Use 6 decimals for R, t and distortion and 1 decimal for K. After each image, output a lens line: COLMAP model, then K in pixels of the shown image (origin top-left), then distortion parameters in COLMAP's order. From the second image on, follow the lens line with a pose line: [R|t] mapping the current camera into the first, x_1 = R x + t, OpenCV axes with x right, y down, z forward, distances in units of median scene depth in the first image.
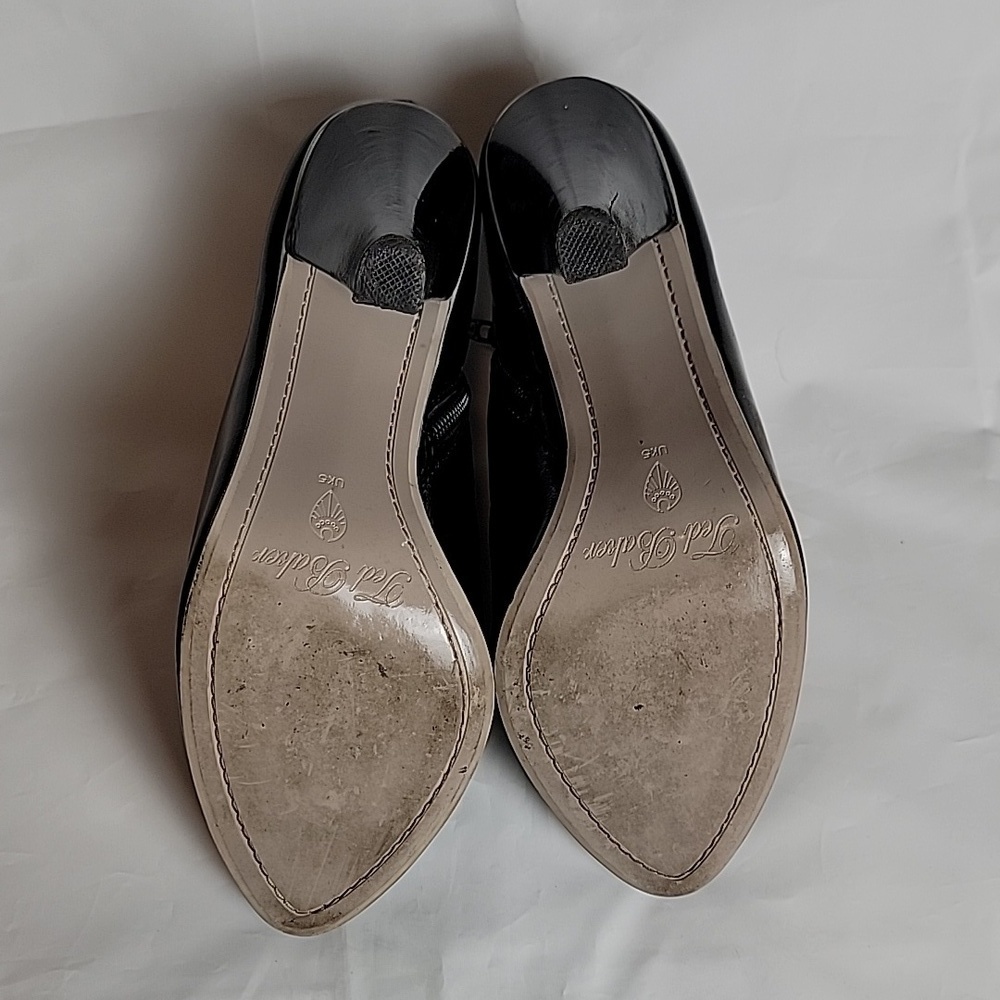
lens RADIAL K [[1520.7, 0, 445.5], [0, 1520.7, 500.3], [0, 0, 1]] dist [0.020722, -0.053484]
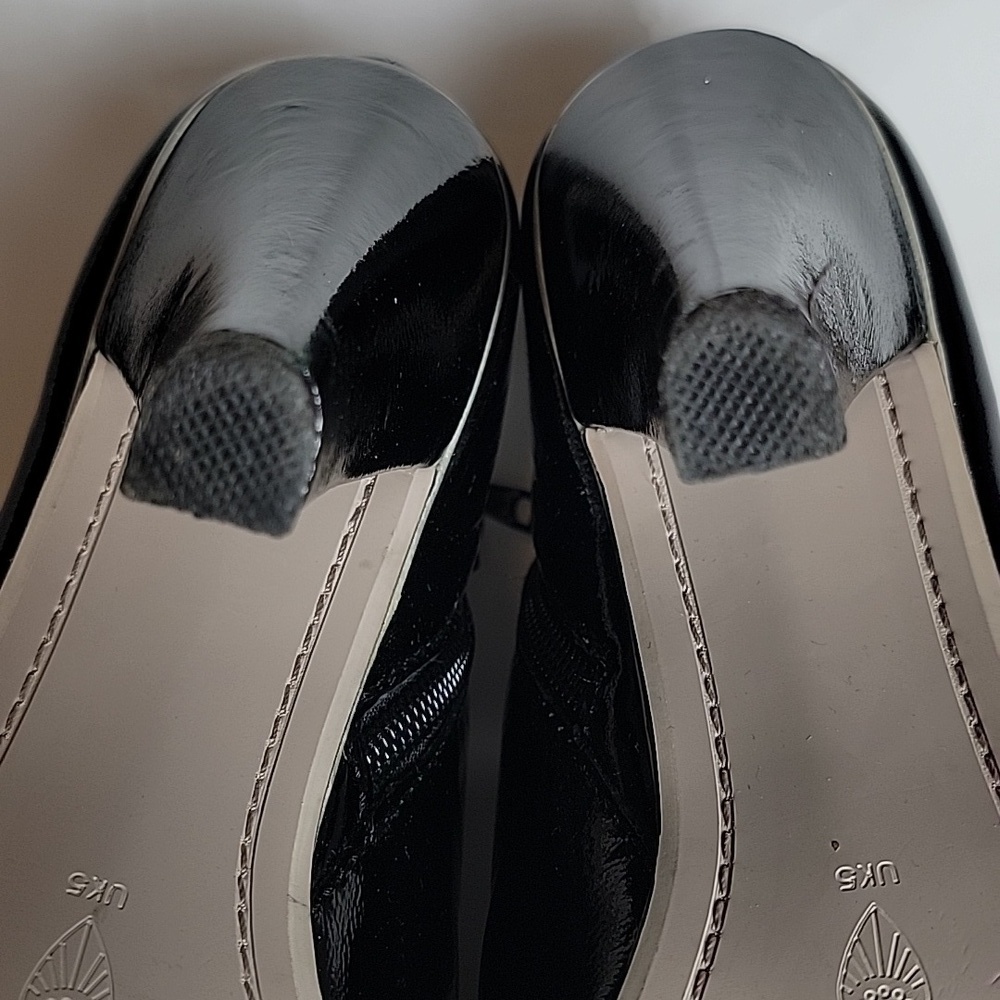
lens RADIAL K [[1520.7, 0, 445.5], [0, 1520.7, 500.3], [0, 0, 1]] dist [0.020722, -0.053484]
pose [[0.994961, 0.070168, -0.071613, 0.043701], [-0.073678, 0.996145, -0.047613, -0.105242], [0.067996, 0.052650, 0.996295, 0.558344]]
